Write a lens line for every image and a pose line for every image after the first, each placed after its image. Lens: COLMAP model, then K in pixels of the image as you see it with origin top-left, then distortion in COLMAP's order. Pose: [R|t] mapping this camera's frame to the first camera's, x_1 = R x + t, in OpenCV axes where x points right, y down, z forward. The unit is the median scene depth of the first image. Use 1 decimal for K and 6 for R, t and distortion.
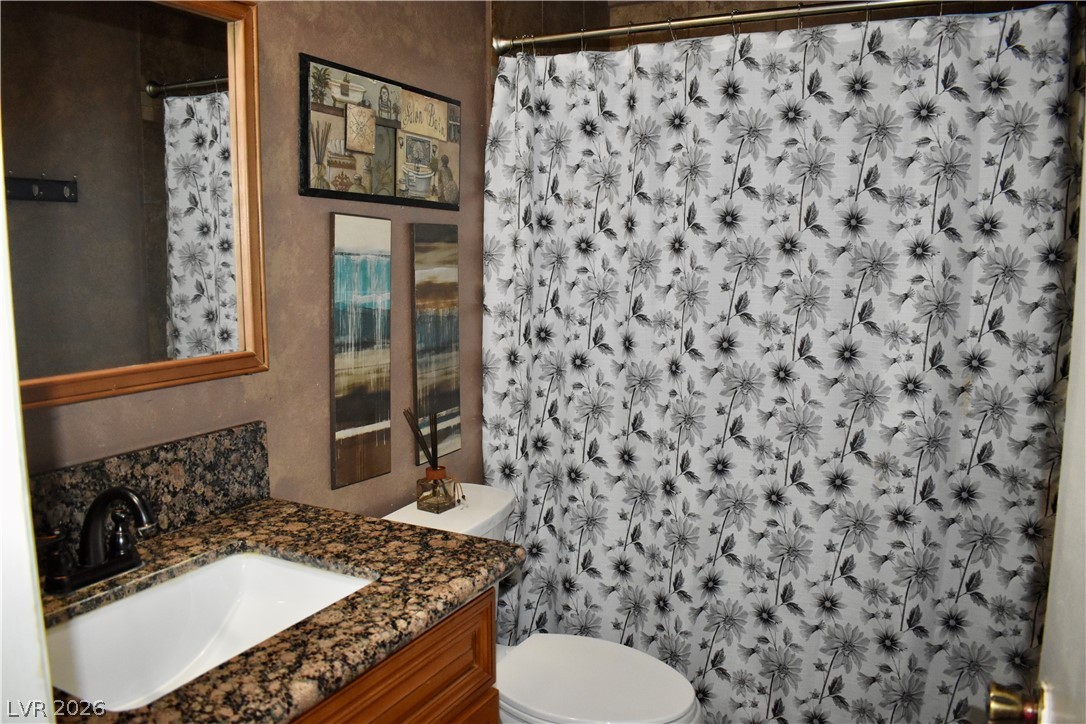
lens RADIAL K [[847.7, 0, 548.0], [0, 847.7, 361.9], [0, 0, 1]] dist [-0.099073, 0.018746]
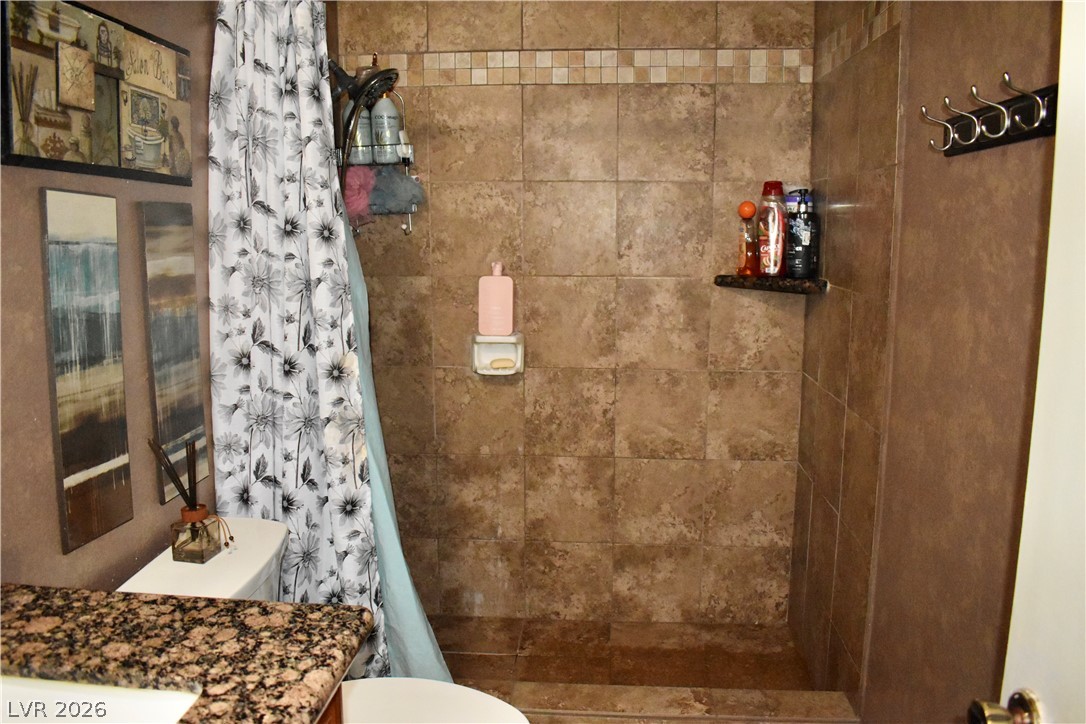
lens RADIAL K [[847.7, 0, 548.0], [0, 847.7, 361.9], [0, 0, 1]] dist [-0.099073, 0.018746]
pose [[0.924451, -0.059798, 0.376582, -0.120186], [0.049087, 0.998072, 0.037984, -0.028317], [-0.378127, -0.016629, 0.925604, 0.154716]]
